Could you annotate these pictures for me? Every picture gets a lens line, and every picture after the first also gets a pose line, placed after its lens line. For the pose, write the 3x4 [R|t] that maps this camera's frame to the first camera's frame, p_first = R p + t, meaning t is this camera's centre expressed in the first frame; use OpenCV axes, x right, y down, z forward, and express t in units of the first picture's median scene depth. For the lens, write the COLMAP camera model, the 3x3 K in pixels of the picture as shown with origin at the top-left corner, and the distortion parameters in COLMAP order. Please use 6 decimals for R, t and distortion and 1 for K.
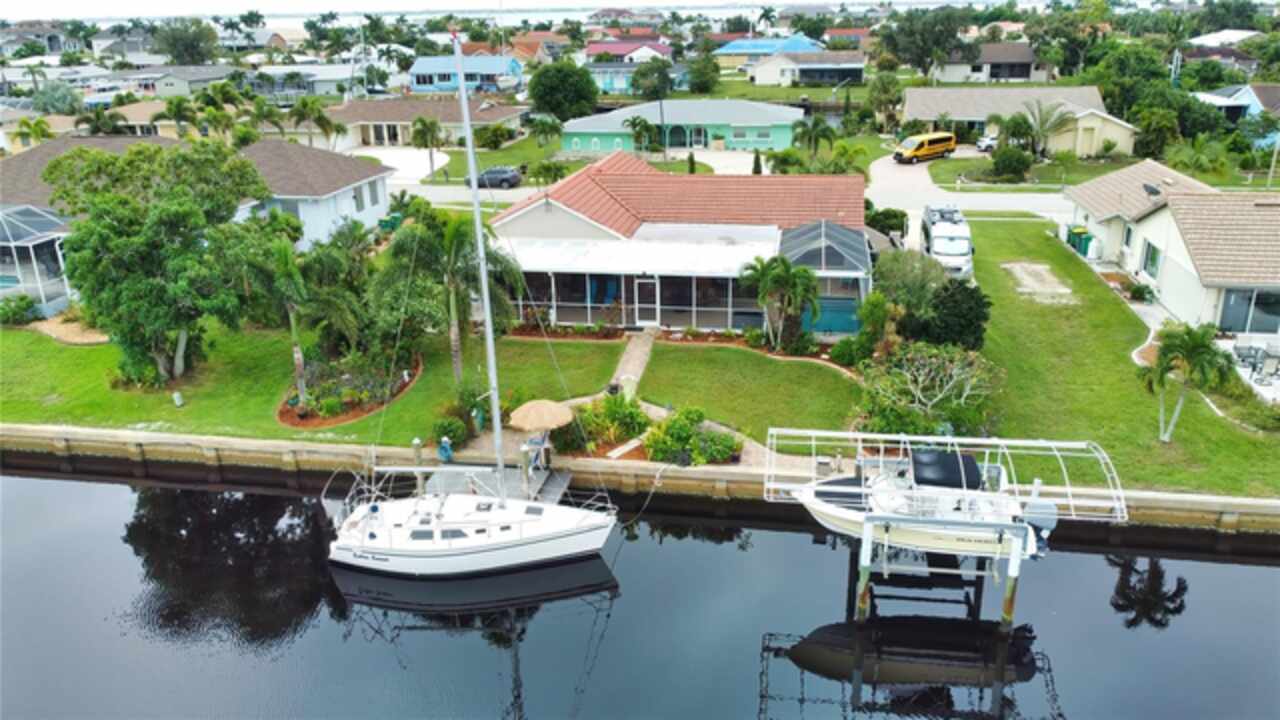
lens RADIAL K [[965.6, 0, 638.8], [0, 965.6, 363.9], [0, 0, 1]] dist [0.005264, -0.010847]
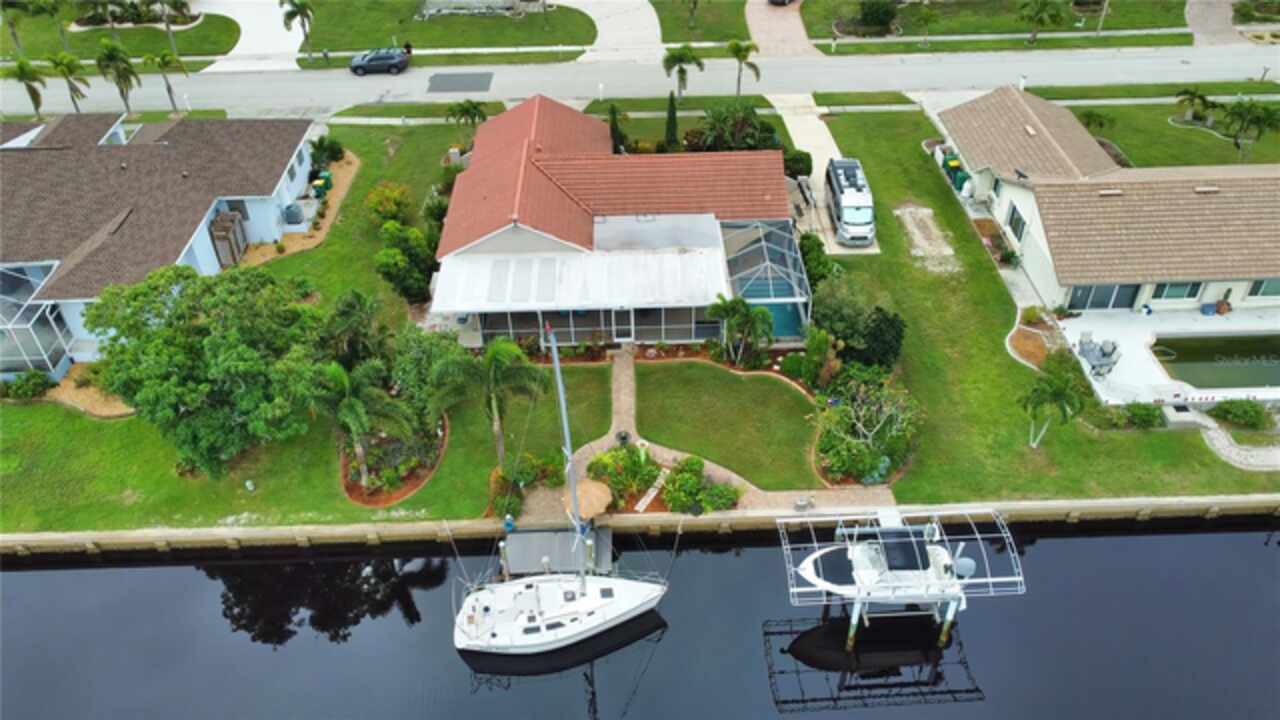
lens RADIAL K [[965.6, 0, 640.7], [0, 965.6, 362.5], [0, 0, 1]] dist [0.005264, -0.010847]
pose [[0.979947, -0.125424, 0.154829, -0.165816], [0.068988, 0.942540, 0.326892, -0.423025], [-0.186932, -0.309656, 0.932293, -0.119373]]
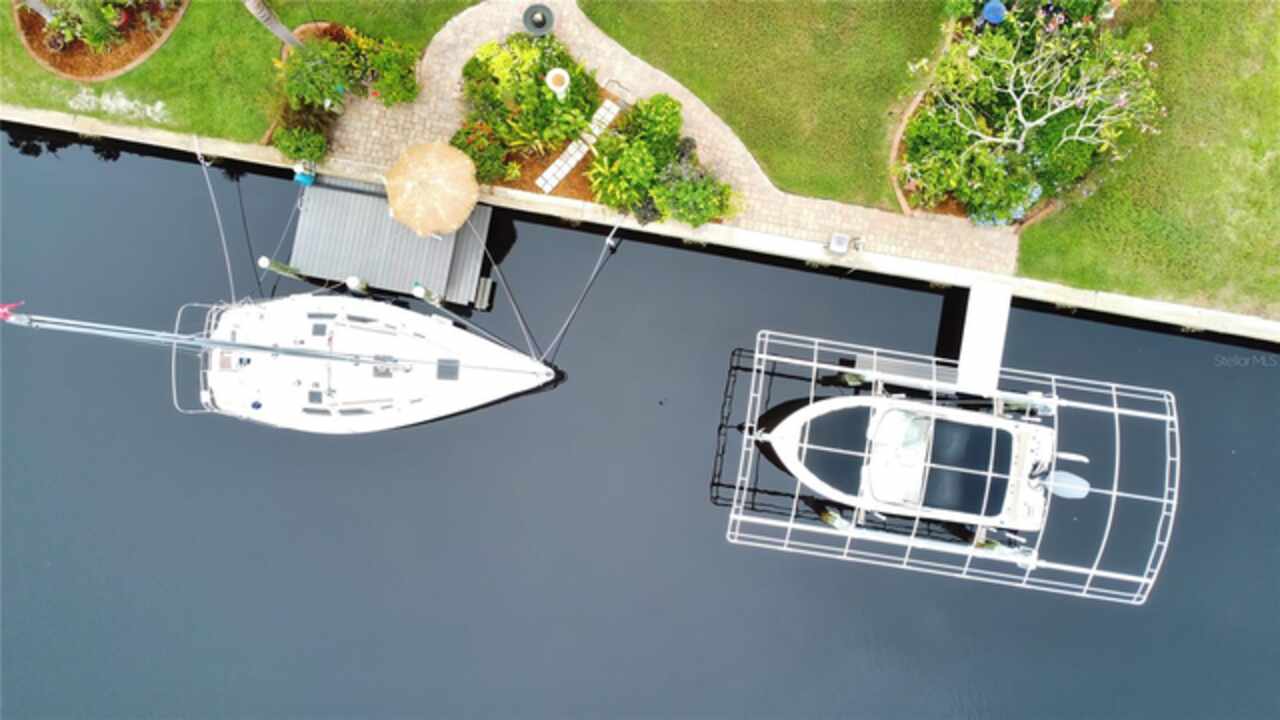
lens RADIAL K [[965.6, 0, 641.9], [0, 965.6, 364.2], [0, 0, 1]] dist [0.005264, -0.010847]
pose [[0.999997, -0.001535, -0.002104, 0.036841], [0.002532, 0.384665, 0.923053, -0.414119], [-0.000608, -0.923055, 0.384668, 0.503784]]
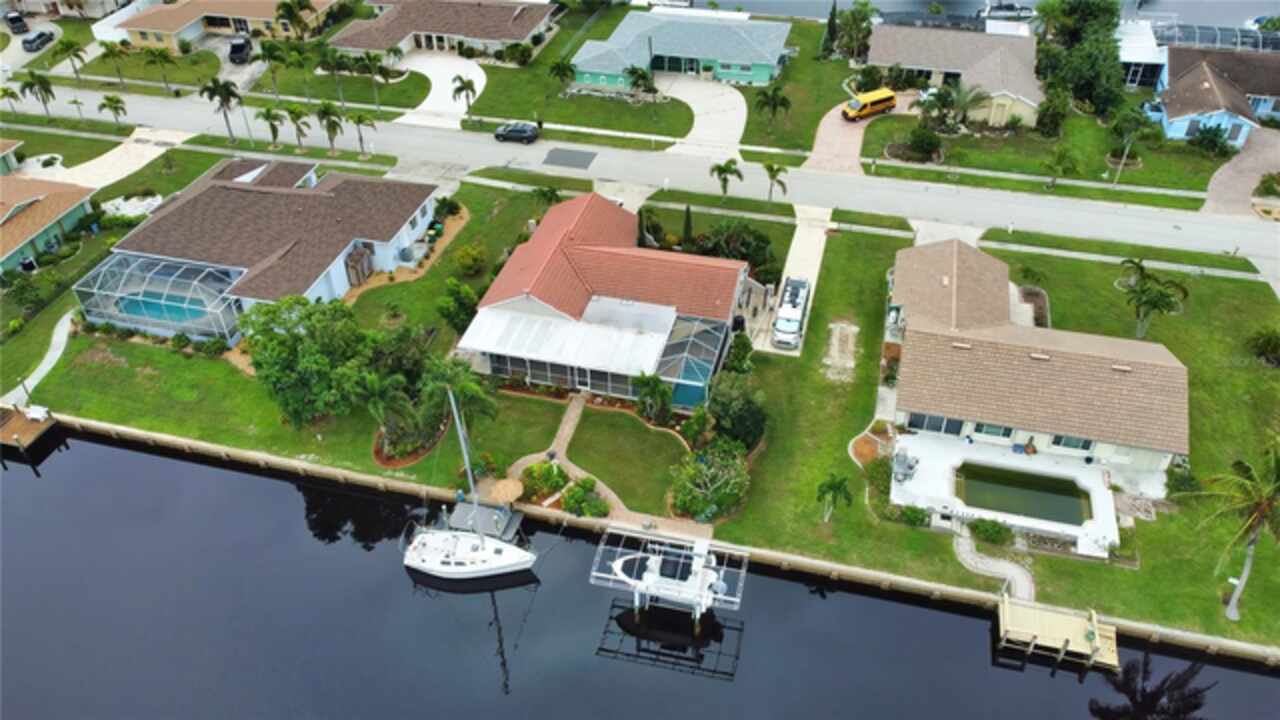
lens RADIAL K [[965.6, 0, 641.1], [0, 965.6, 359.5], [0, 0, 1]] dist [0.005264, -0.010847]
pose [[0.996649, 0.055740, -0.059857, 0.219754], [-0.033193, 0.944495, 0.326844, -0.679635], [0.074753, -0.323762, 0.943181, -0.599123]]
